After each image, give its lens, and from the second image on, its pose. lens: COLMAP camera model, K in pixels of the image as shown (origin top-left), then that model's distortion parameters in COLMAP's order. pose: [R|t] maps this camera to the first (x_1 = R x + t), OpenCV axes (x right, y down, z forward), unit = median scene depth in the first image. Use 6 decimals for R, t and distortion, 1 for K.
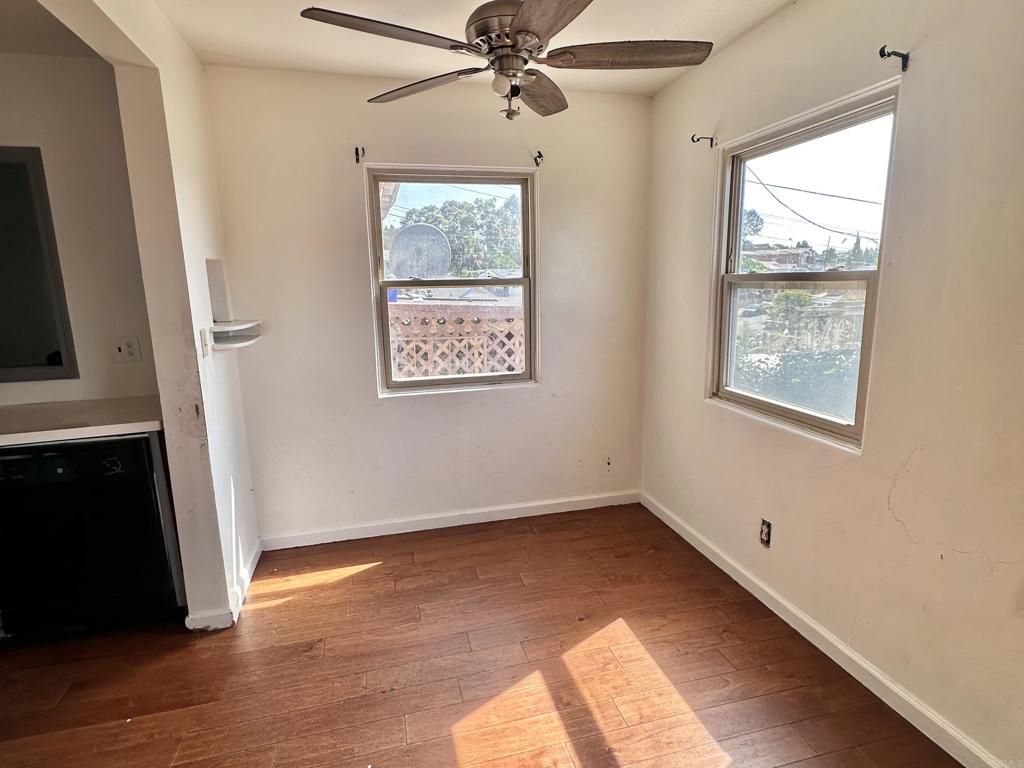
lens RADIAL K [[546.5, 0, 516.1], [0, 546.5, 382.5], [0, 0, 1]] dist [0.000187, -0.000523]
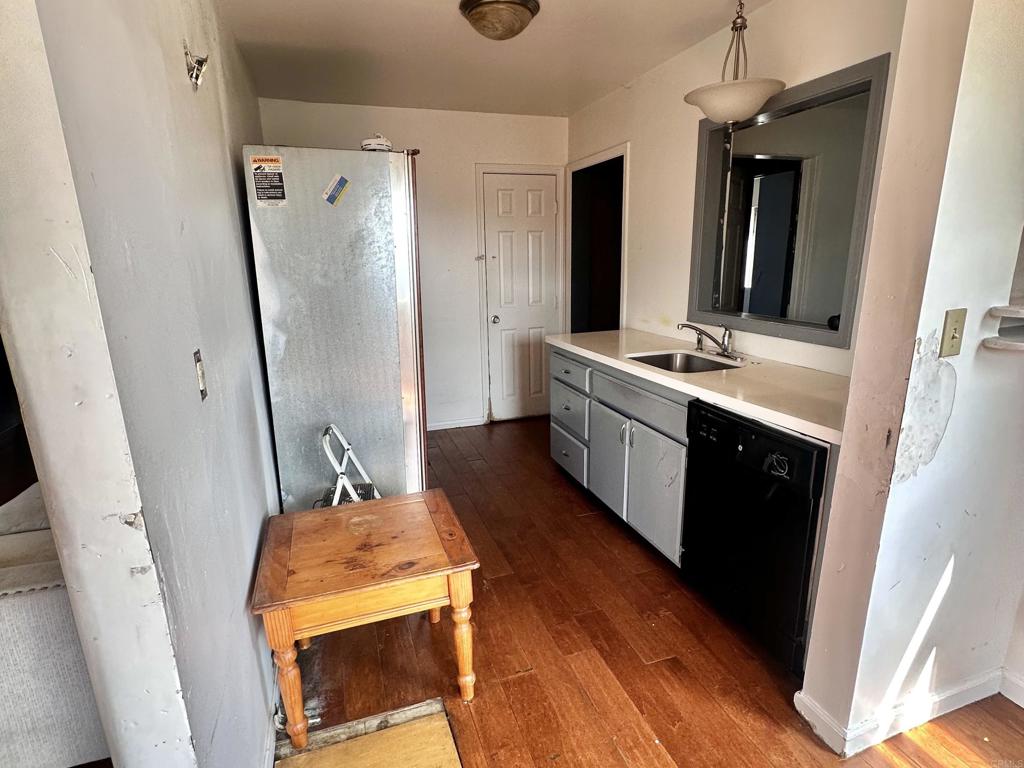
lens RADIAL K [[546.5, 0, 513.4], [0, 546.5, 390.0], [0, 0, 1]] dist [0.000187, -0.000523]
pose [[0.067433, 0.262999, -0.962437, -0.021420], [-0.160220, 0.954968, 0.249732, -0.089718], [0.984775, 0.137361, 0.106534, 0.498919]]
